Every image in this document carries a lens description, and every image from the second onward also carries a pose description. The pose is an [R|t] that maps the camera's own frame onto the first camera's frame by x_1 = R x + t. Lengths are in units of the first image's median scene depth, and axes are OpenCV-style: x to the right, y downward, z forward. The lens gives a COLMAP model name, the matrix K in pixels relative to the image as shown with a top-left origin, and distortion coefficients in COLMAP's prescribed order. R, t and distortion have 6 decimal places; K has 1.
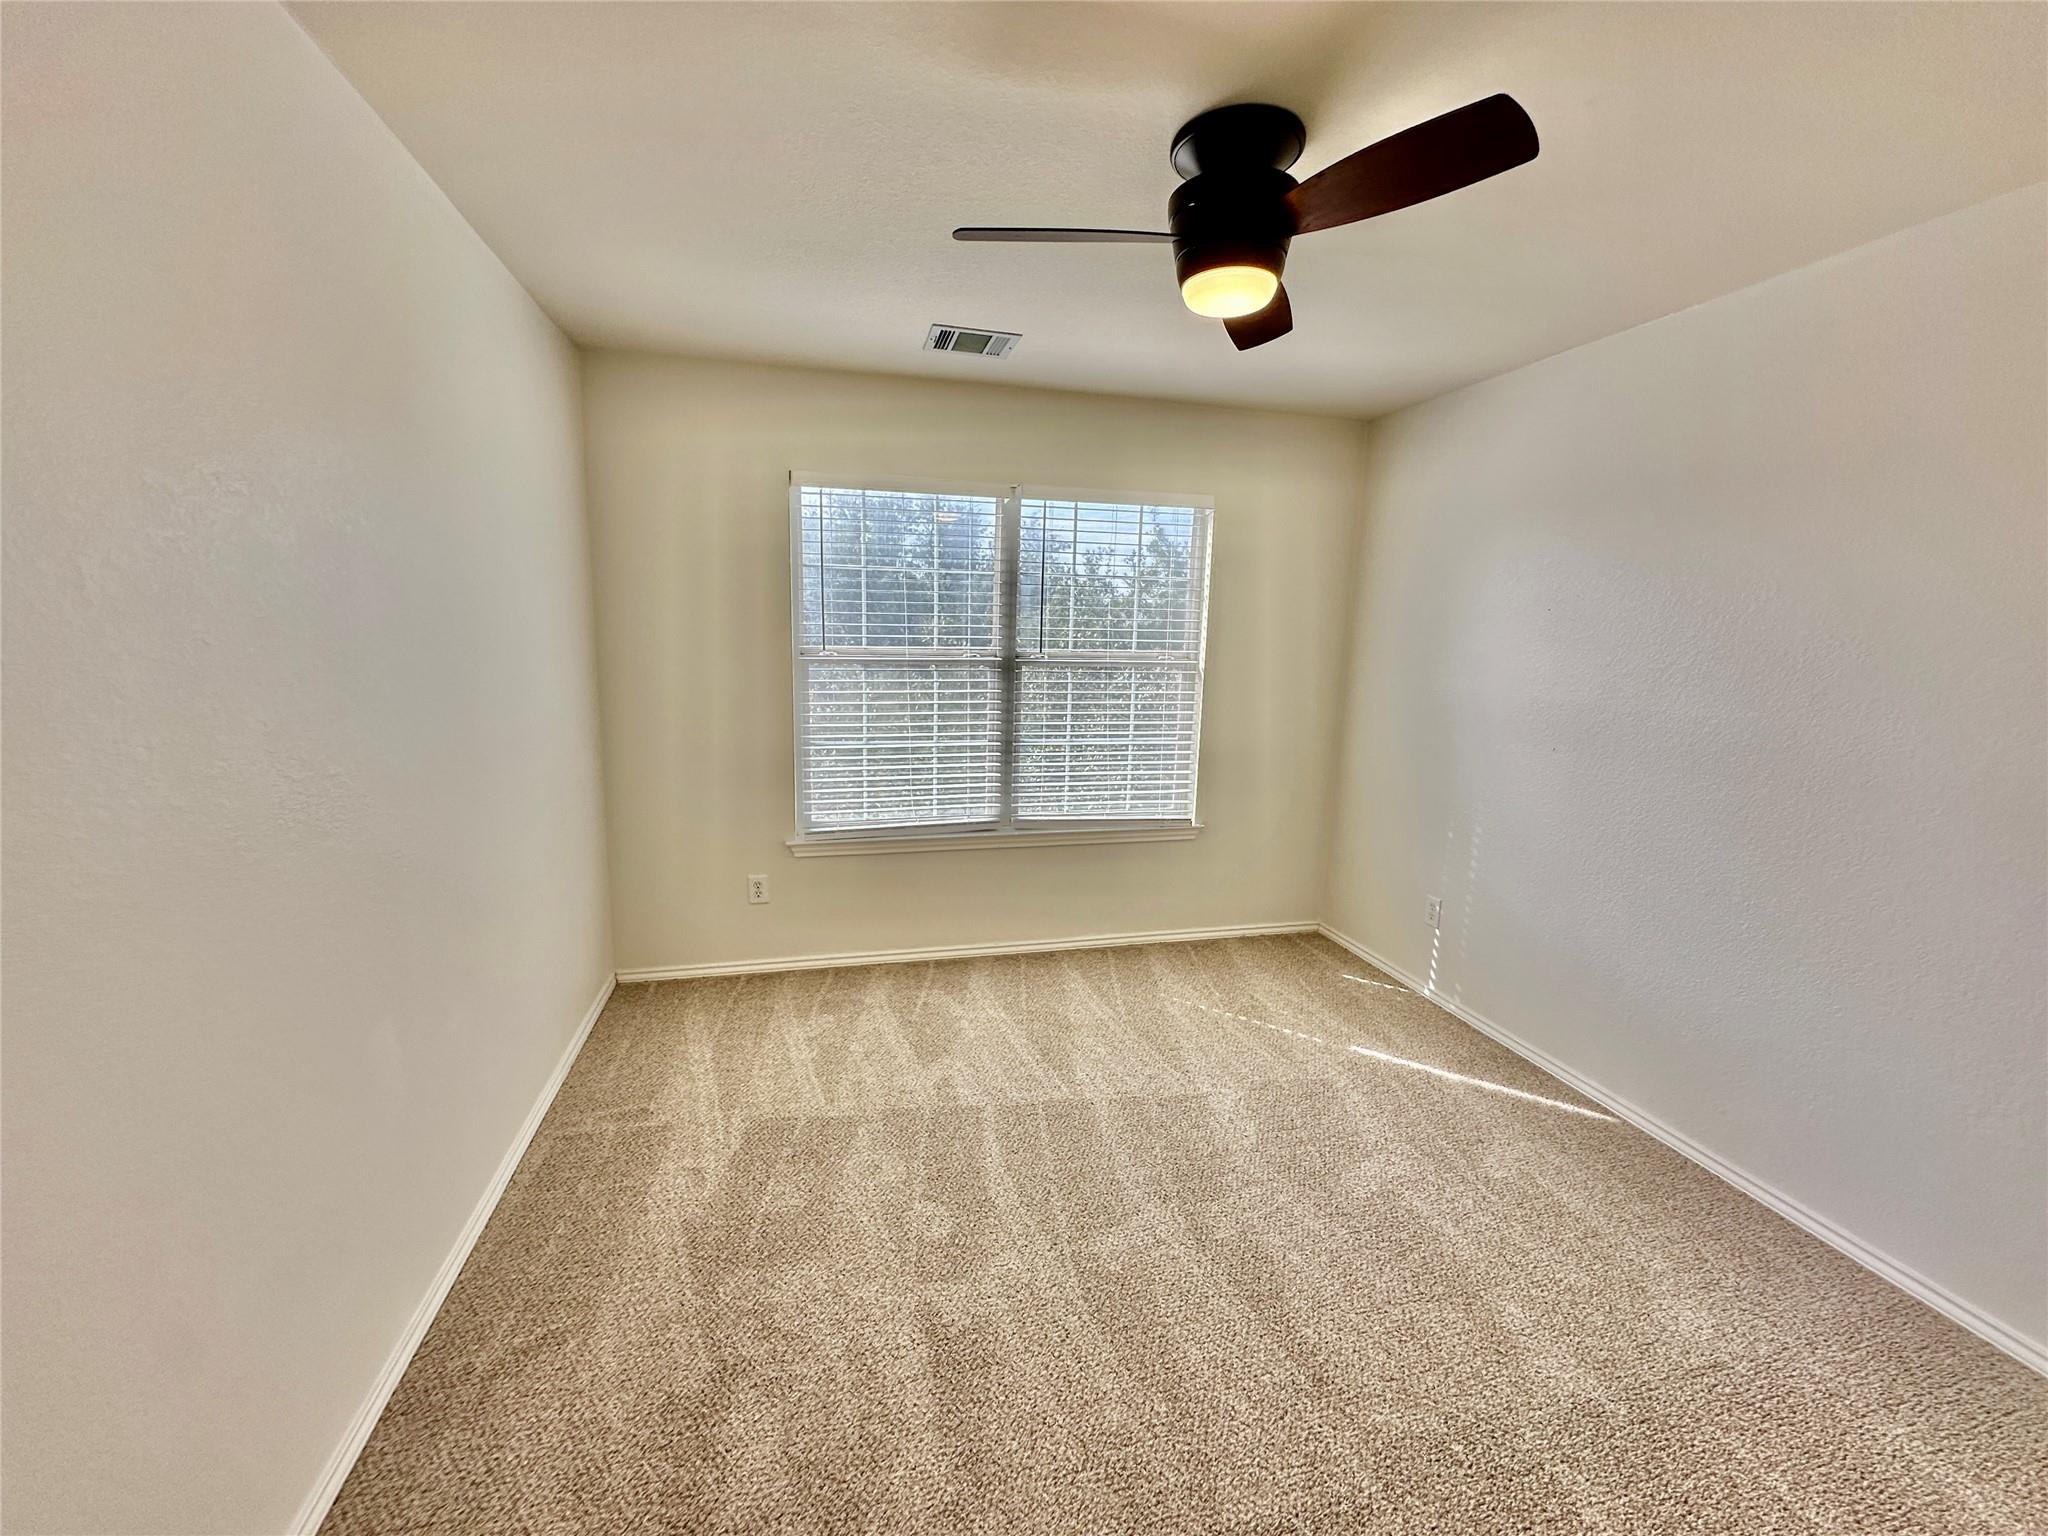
lens RADIAL K [[807.7, 0, 1024.0], [0, 807.7, 768.0], [0, 0, 1]] dist [-0.007255, 0.000024]
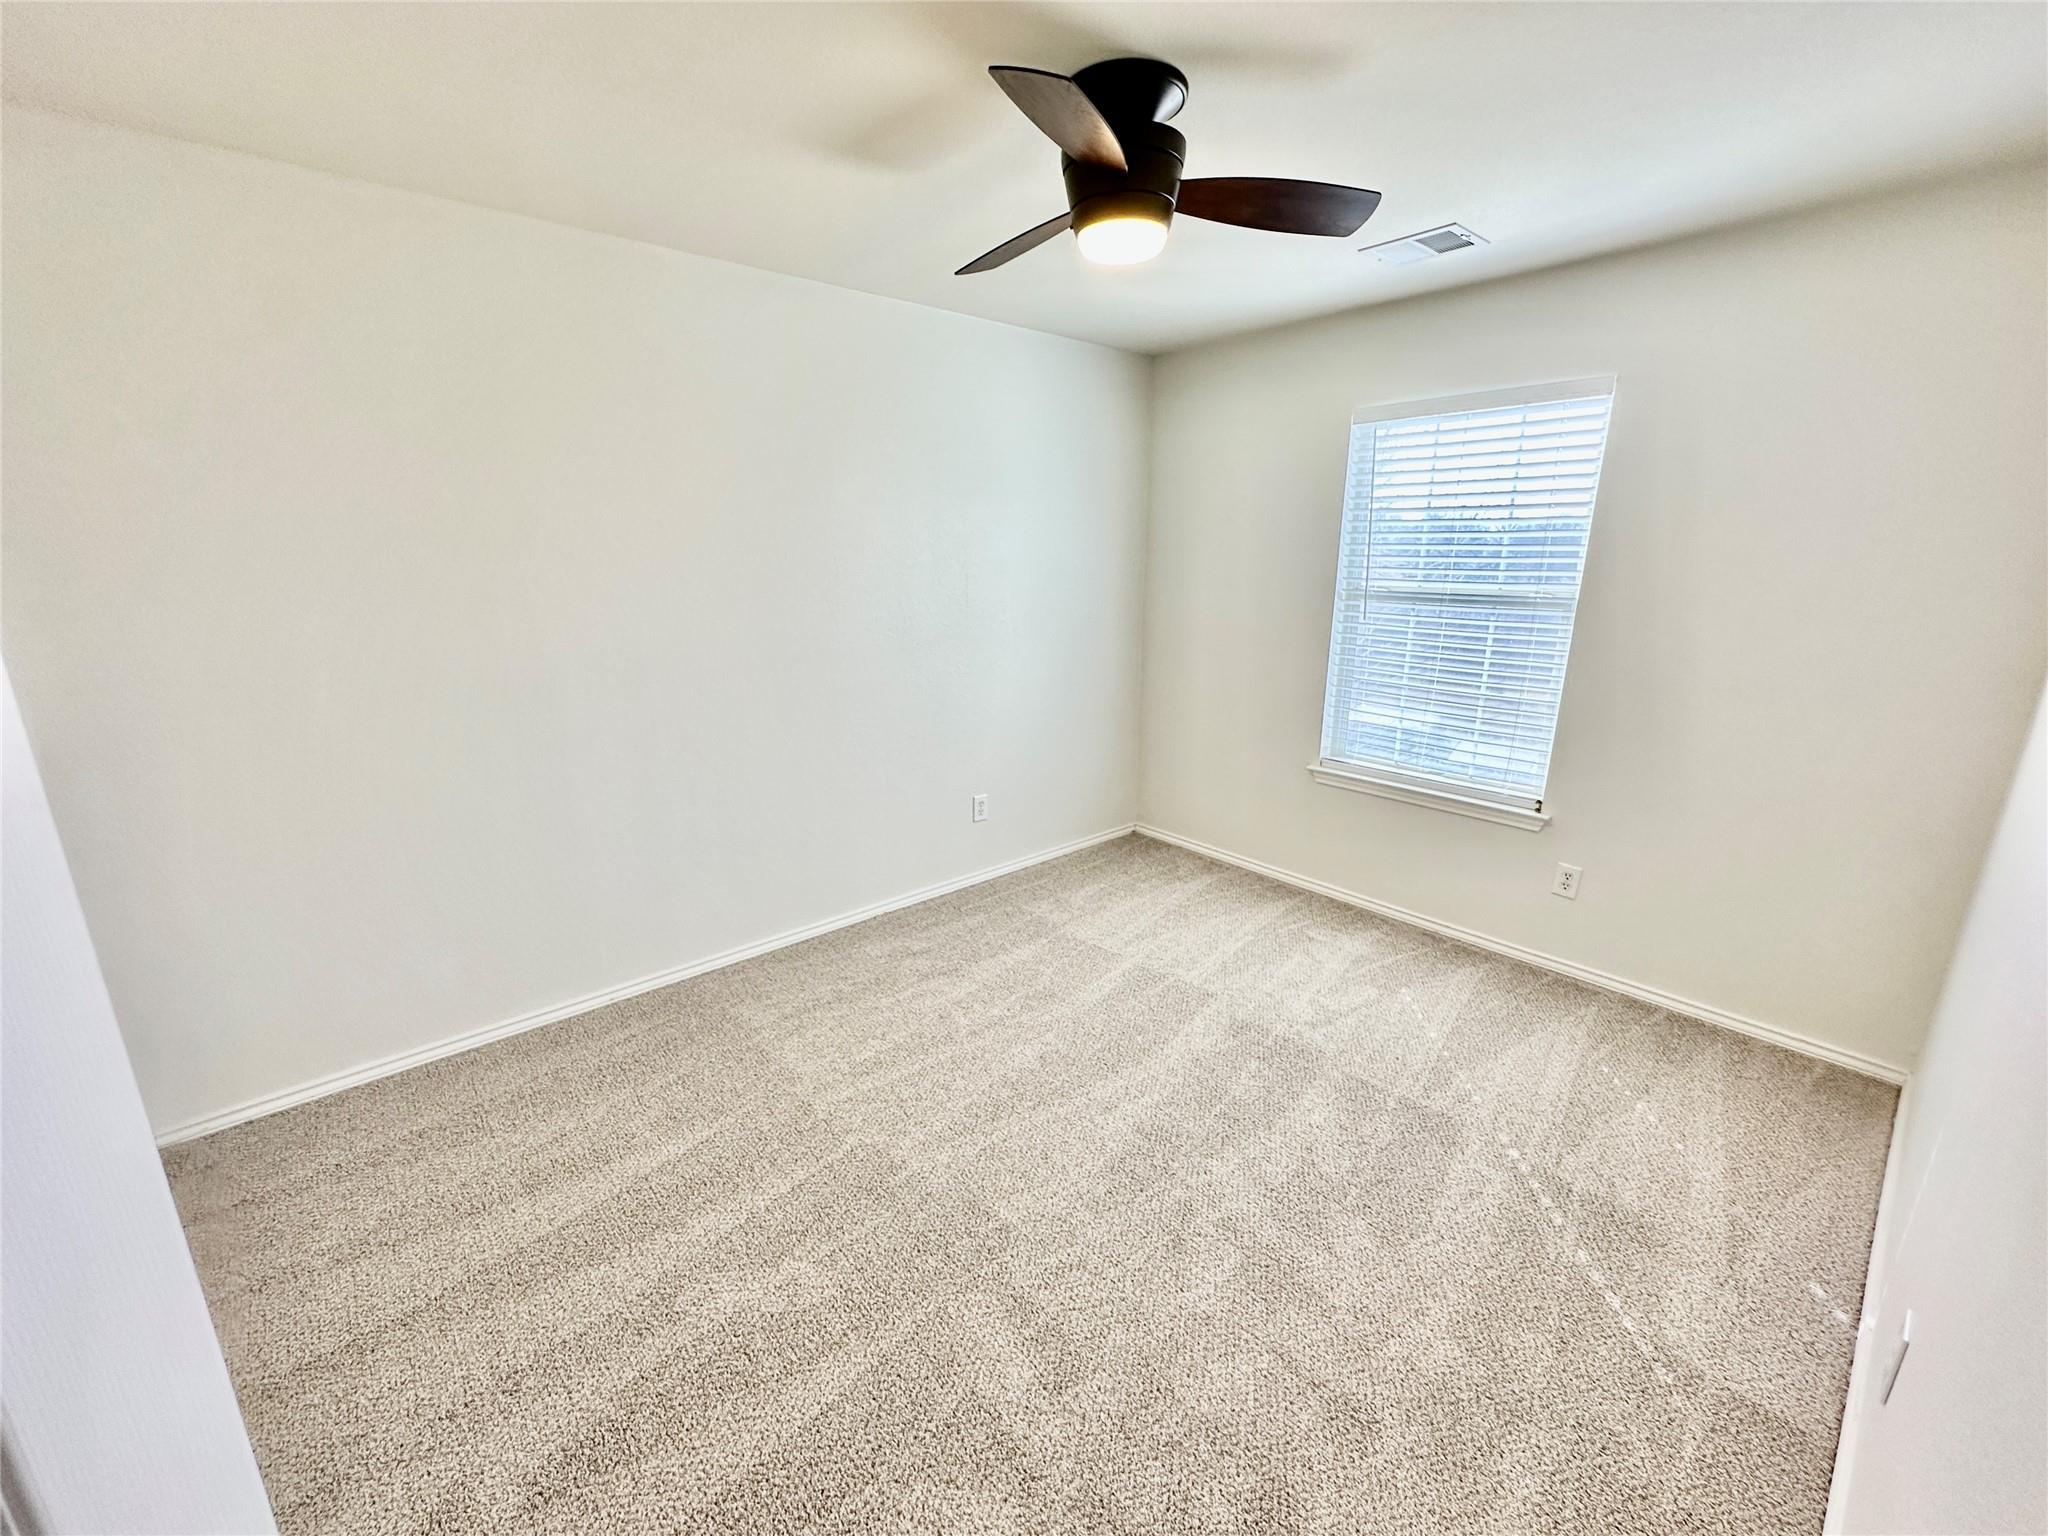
lens RADIAL K [[820.6, 0, 1021.6], [0, 820.6, 769.5], [0, 0, 1]] dist [-0.003630, 0.002073]
pose [[0.460580, 0.206421, -0.863283, 0.542340], [-0.164173, 0.975613, 0.145691, -0.000647], [0.872304, 0.074625, 0.483236, 0.163767]]
